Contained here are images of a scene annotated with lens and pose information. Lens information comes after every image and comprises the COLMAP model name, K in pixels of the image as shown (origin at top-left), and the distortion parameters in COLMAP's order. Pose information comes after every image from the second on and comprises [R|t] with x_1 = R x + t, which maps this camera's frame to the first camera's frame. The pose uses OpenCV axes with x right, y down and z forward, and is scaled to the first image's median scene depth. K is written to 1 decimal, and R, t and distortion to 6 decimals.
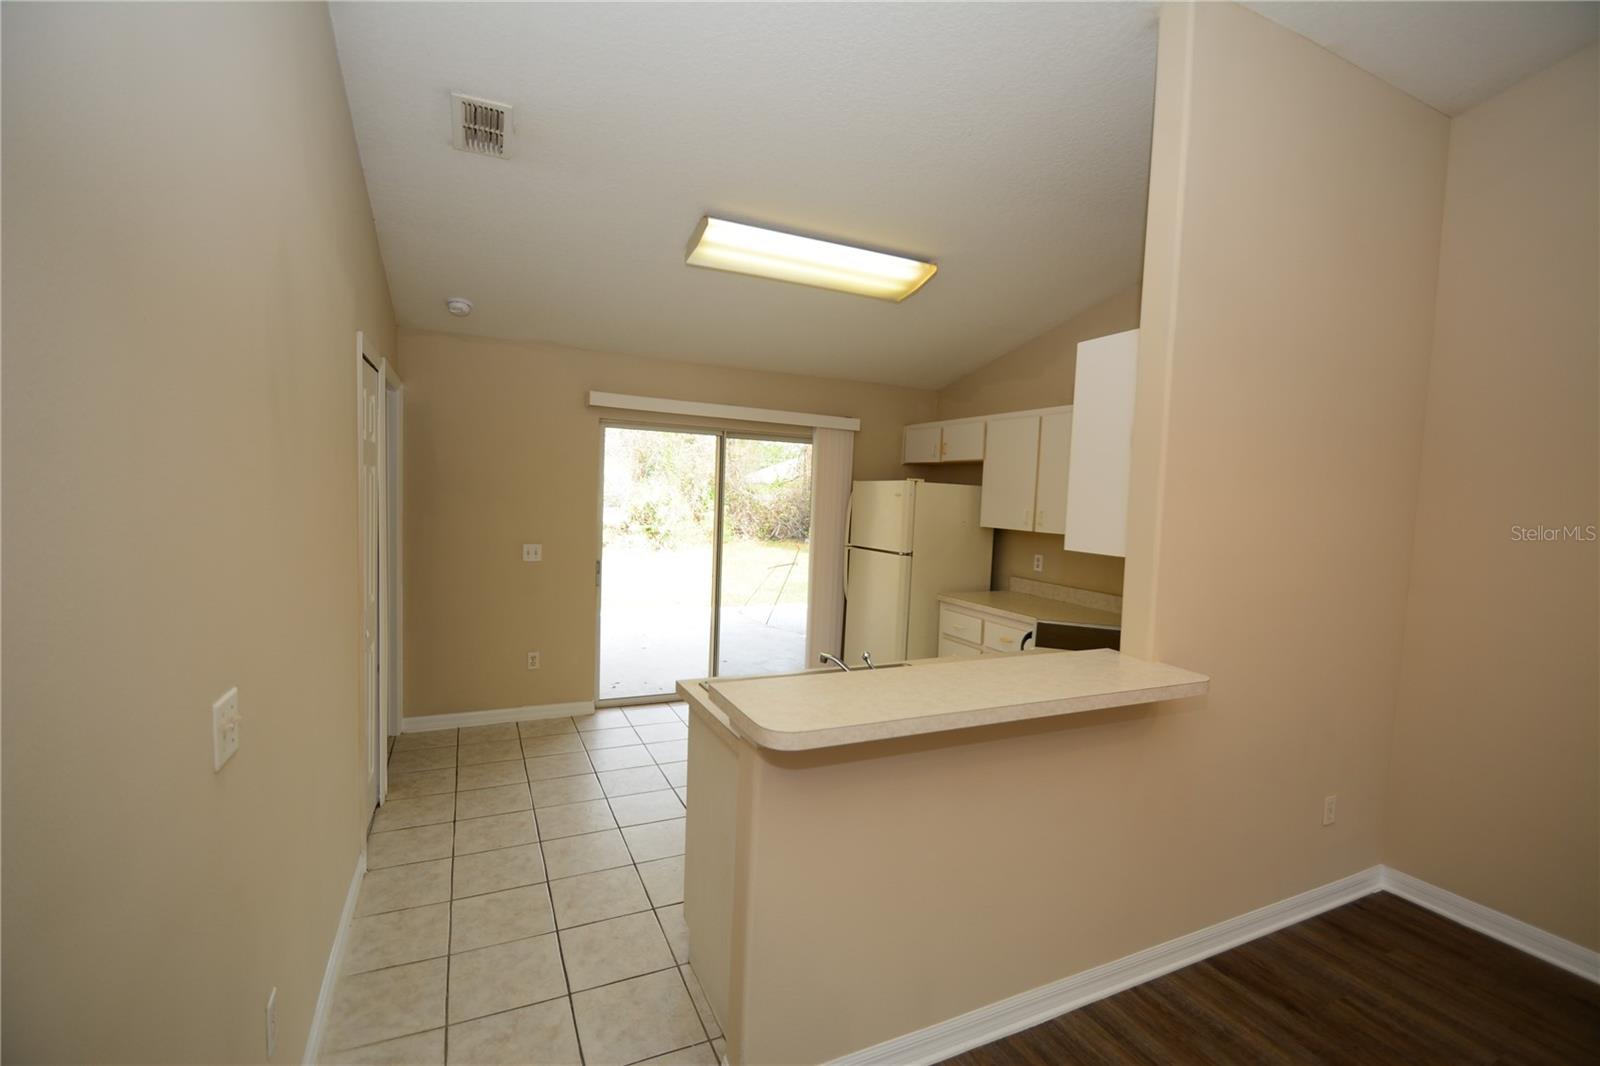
lens RADIAL K [[700.5, 0, 806.5], [0, 700.5, 535.4], [0, 0, 1]] dist [0.024890, -0.024125]
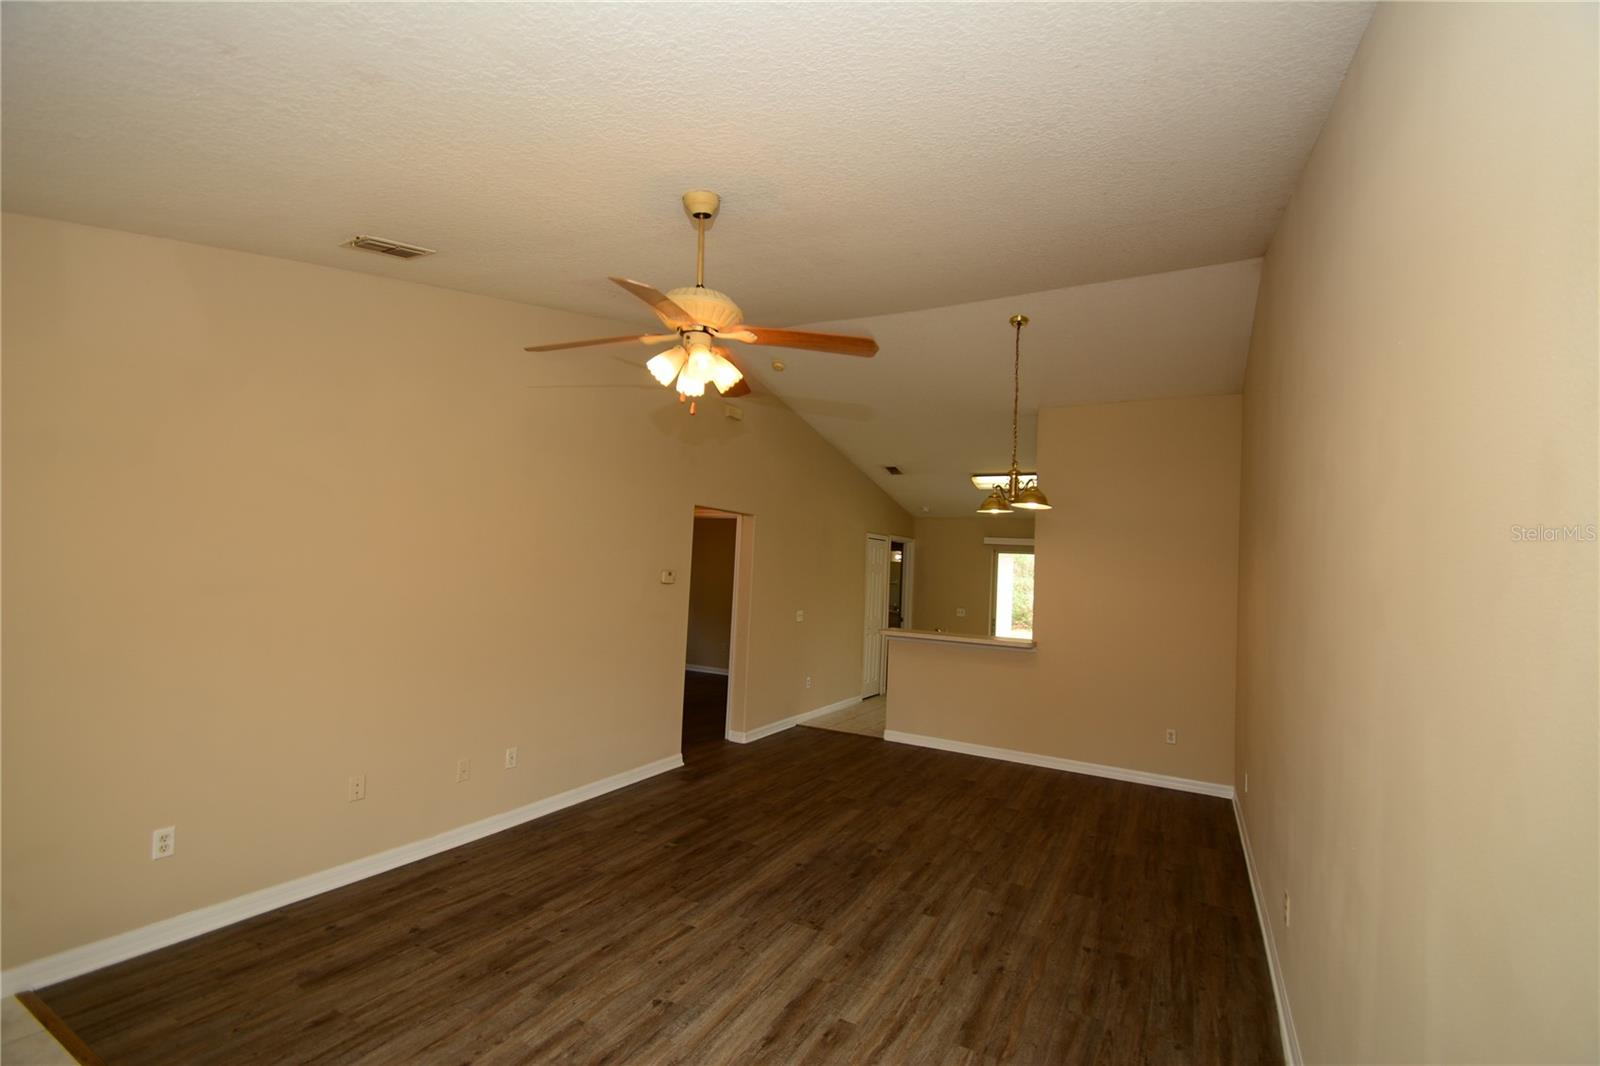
lens RADIAL K [[700.5, 0, 806.5], [0, 700.5, 535.4], [0, 0, 1]] dist [0.024890, -0.024125]
pose [[0.595558, -0.056178, -0.801345, 1.024767], [-0.066896, 0.990618, -0.119164, 0.075142], [0.800522, 0.124576, 0.586213, -0.648329]]
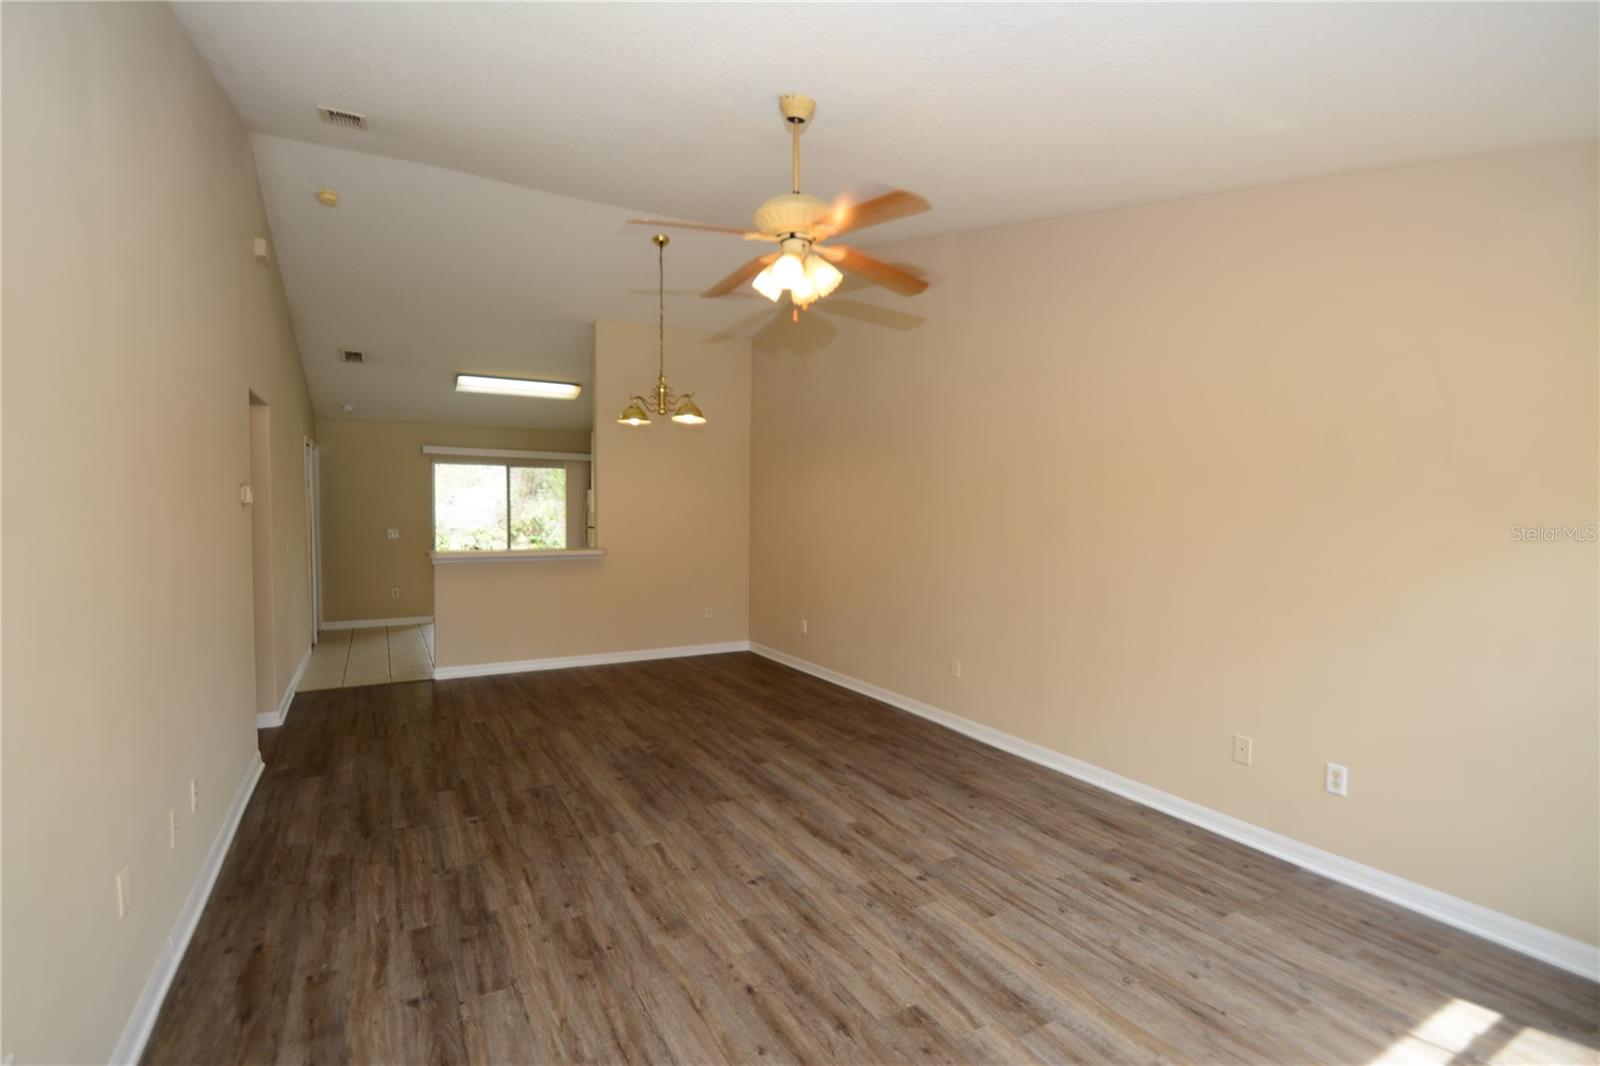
lens RADIAL K [[748.5, 0, 808.9], [0, 748.5, 537.7], [0, 0, 1]] dist [-0.003838, -0.001622]
pose [[0.996086, -0.040906, 0.078350, 0.519621], [0.042278, 0.998979, -0.015931, 0.104518], [-0.077619, 0.019181, 0.996799, -0.988640]]
